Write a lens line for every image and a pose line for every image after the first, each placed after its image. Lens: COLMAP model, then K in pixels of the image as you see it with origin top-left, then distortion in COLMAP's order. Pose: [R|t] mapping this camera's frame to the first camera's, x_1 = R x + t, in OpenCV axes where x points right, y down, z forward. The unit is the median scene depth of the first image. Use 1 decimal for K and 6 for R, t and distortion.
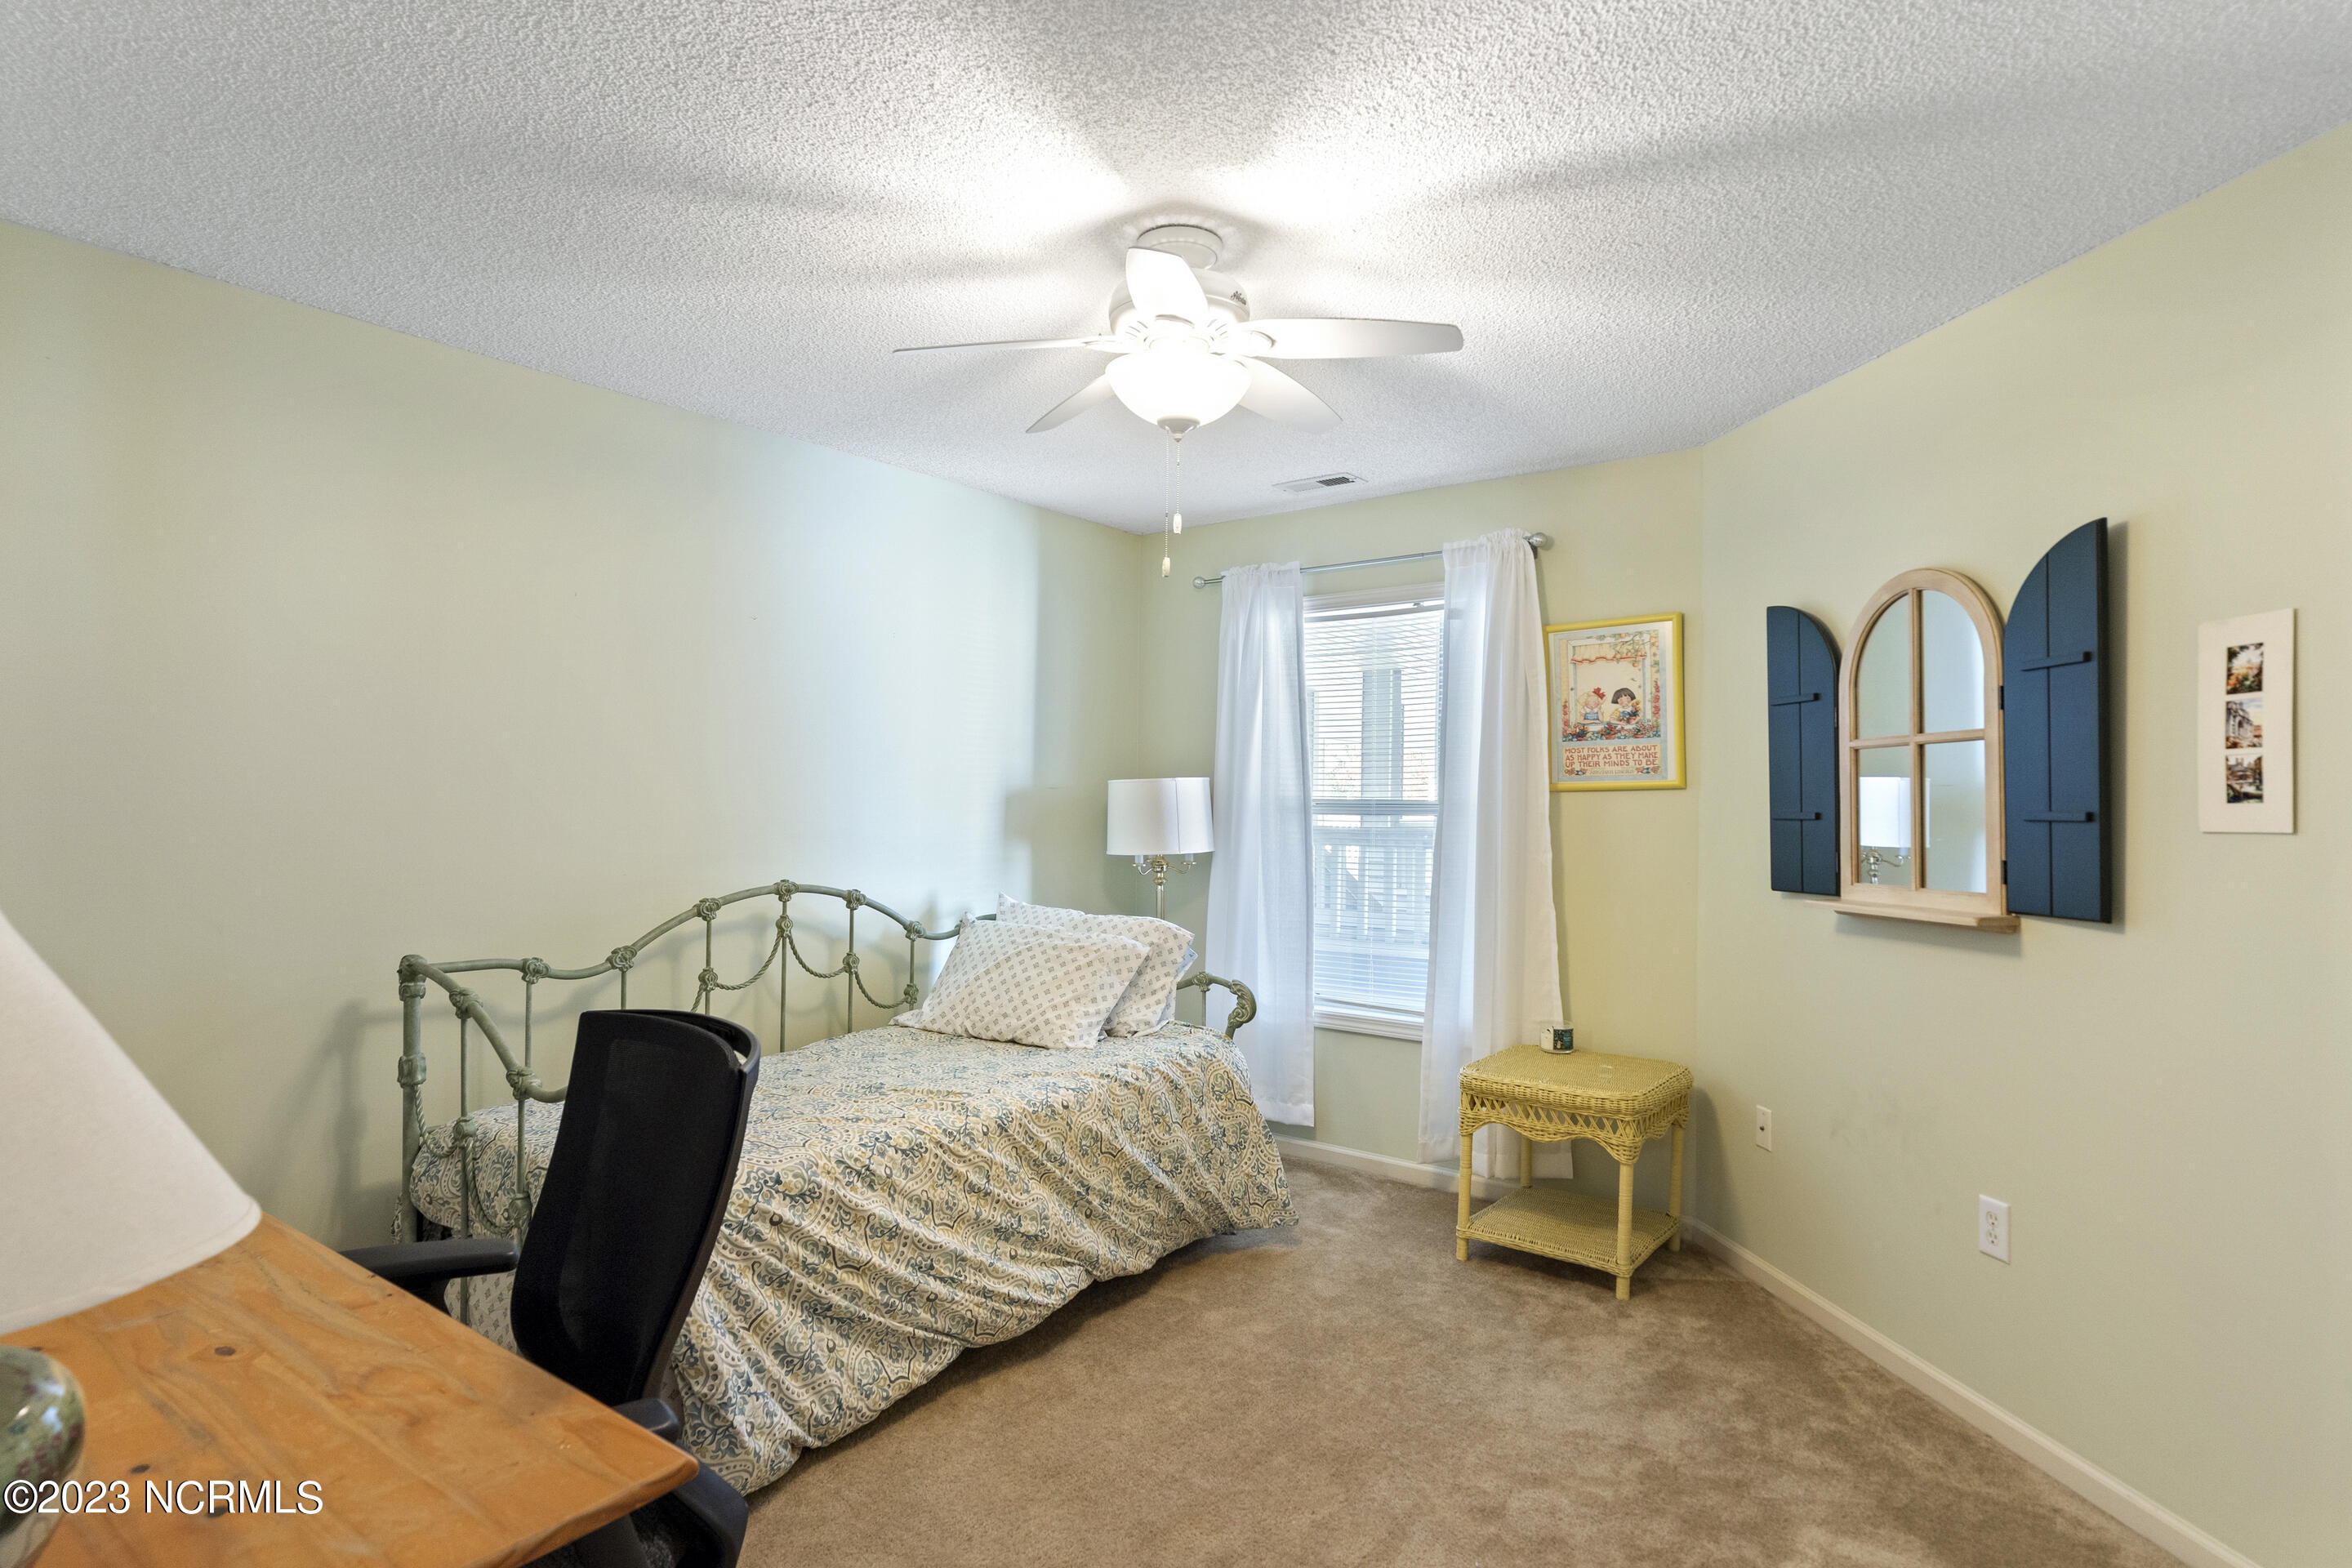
lens RADIAL K [[1236.1, 0, 1159.6], [0, 1236.1, 759.0], [0, 0, 1]] dist [0.001412, 0.000336]
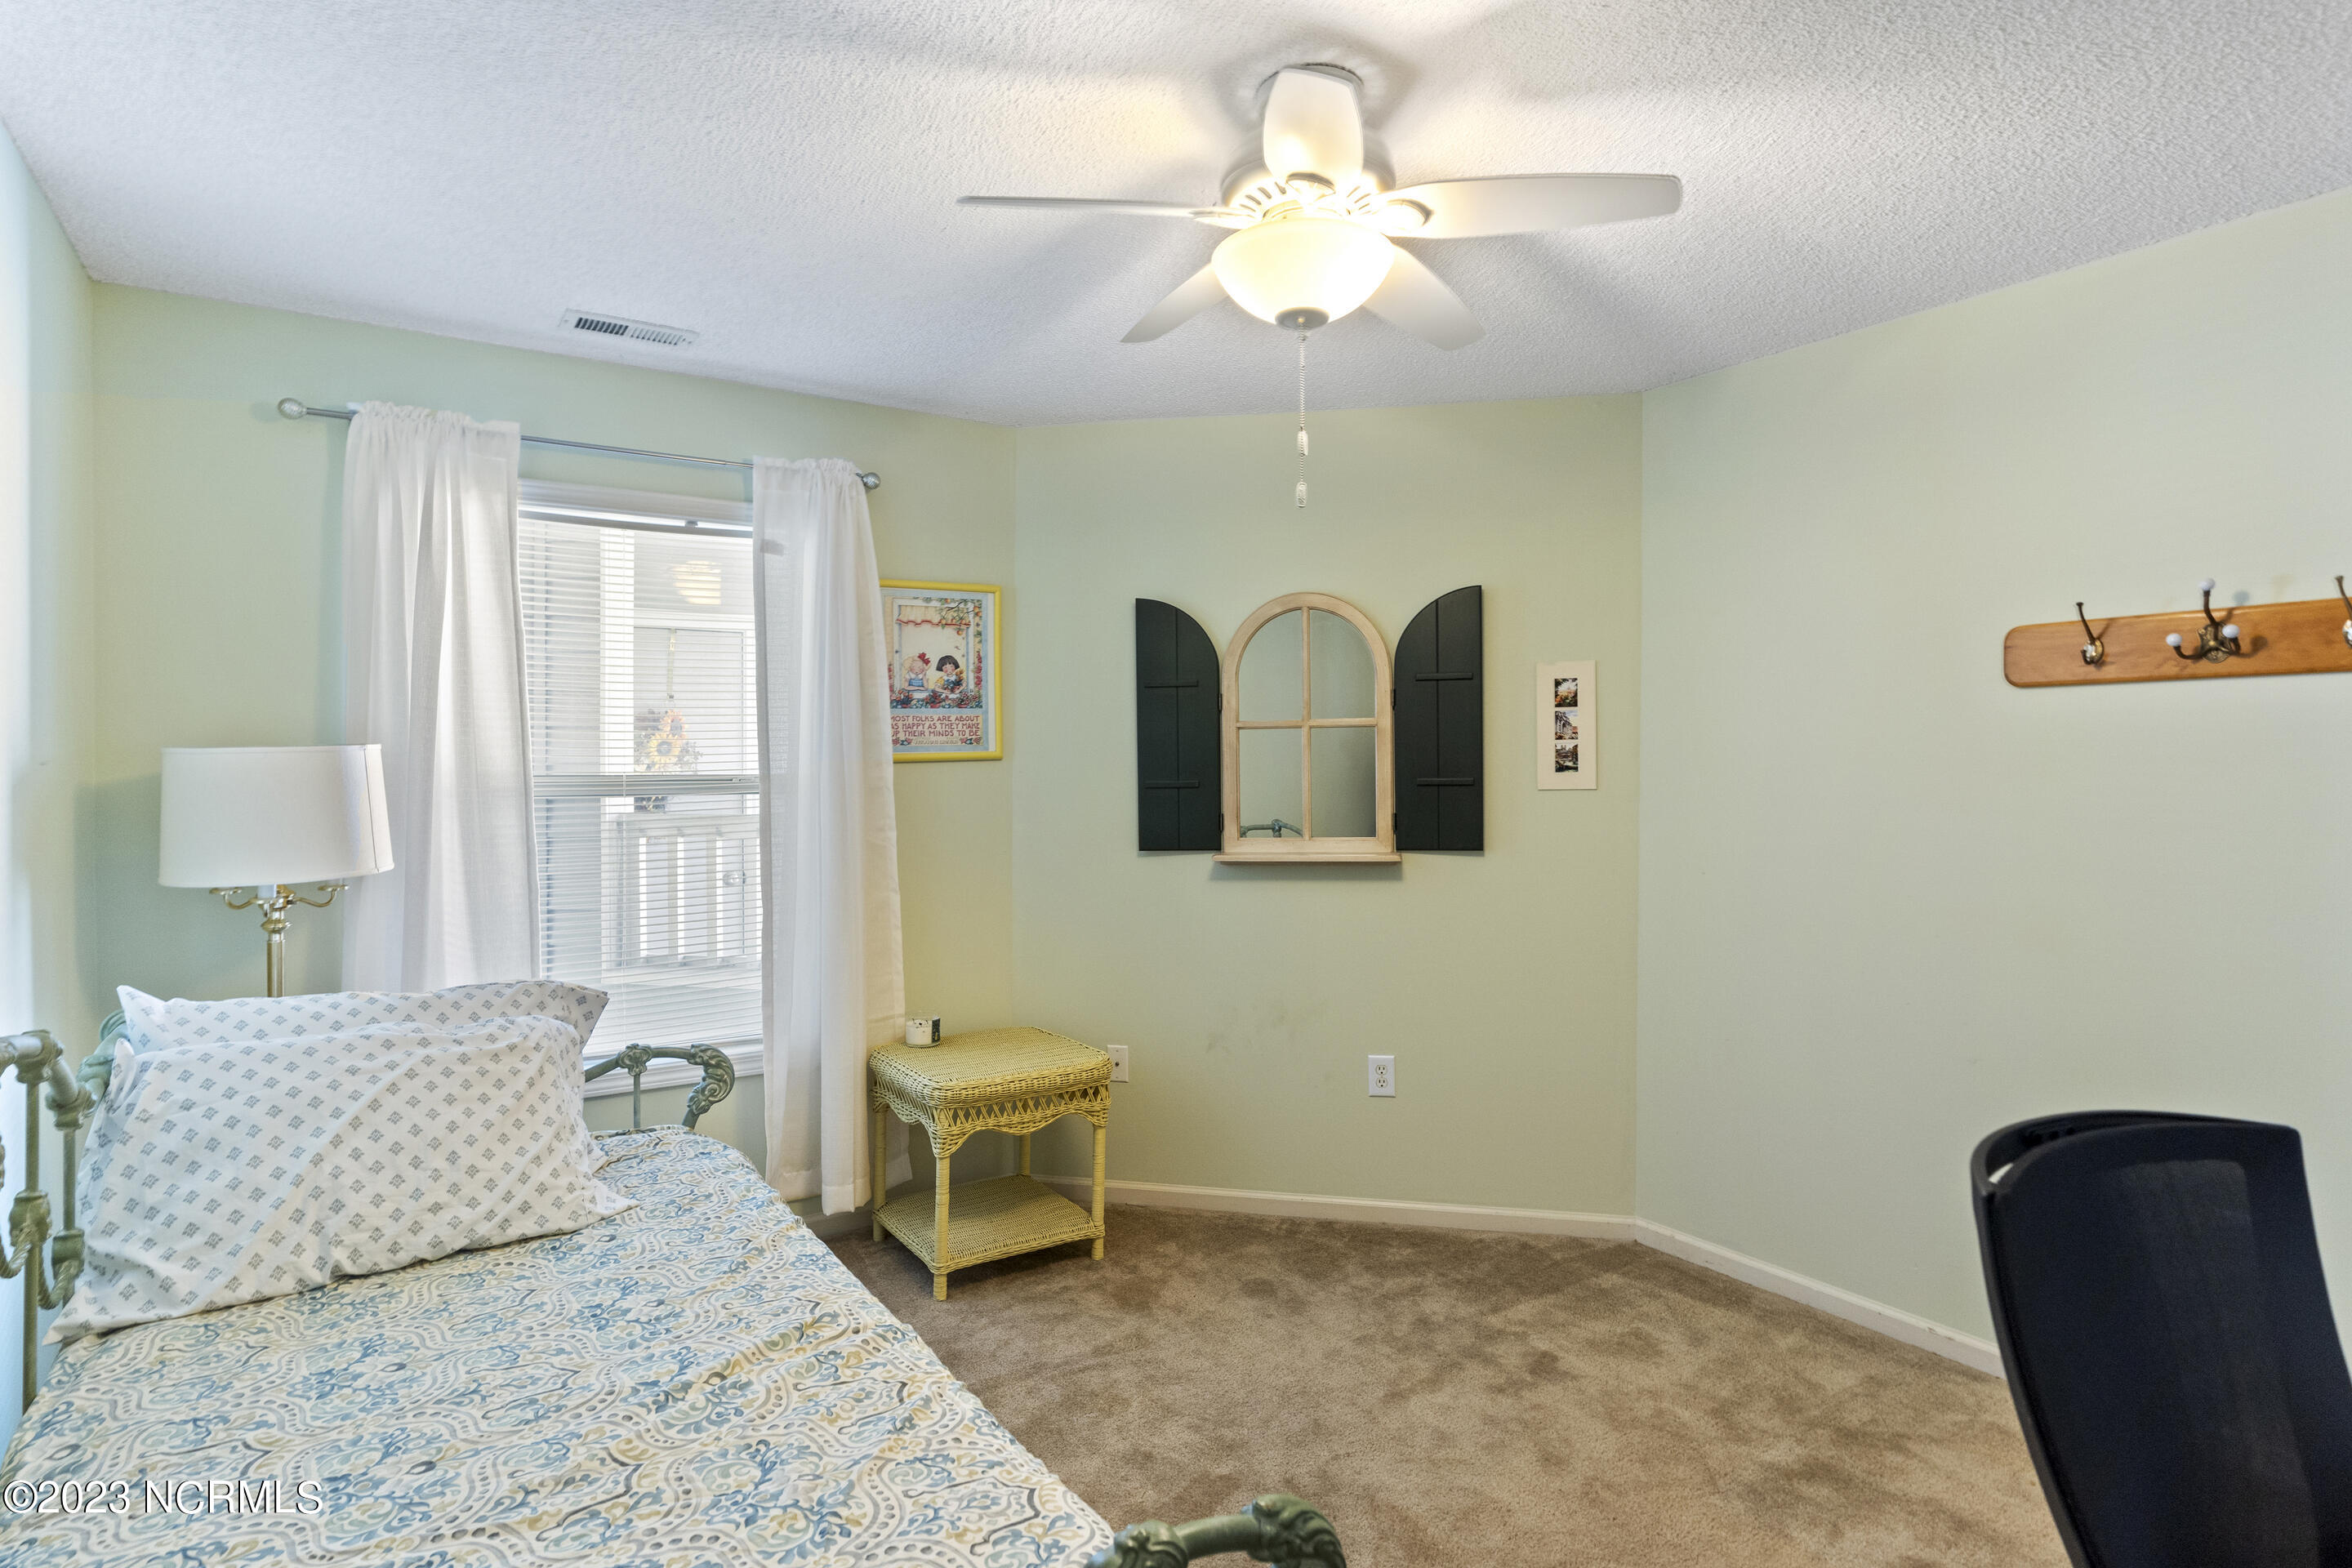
lens RADIAL K [[1262.2, 0, 1173.3], [0, 1262.2, 741.2], [0, 0, 1]] dist [-0.001635, -0.000024]
pose [[0.321262, 0.004635, 0.946979, -0.528227], [-0.027478, 0.999613, 0.004429, 0.000340], [-0.946592, -0.027444, 0.321265, 0.541602]]
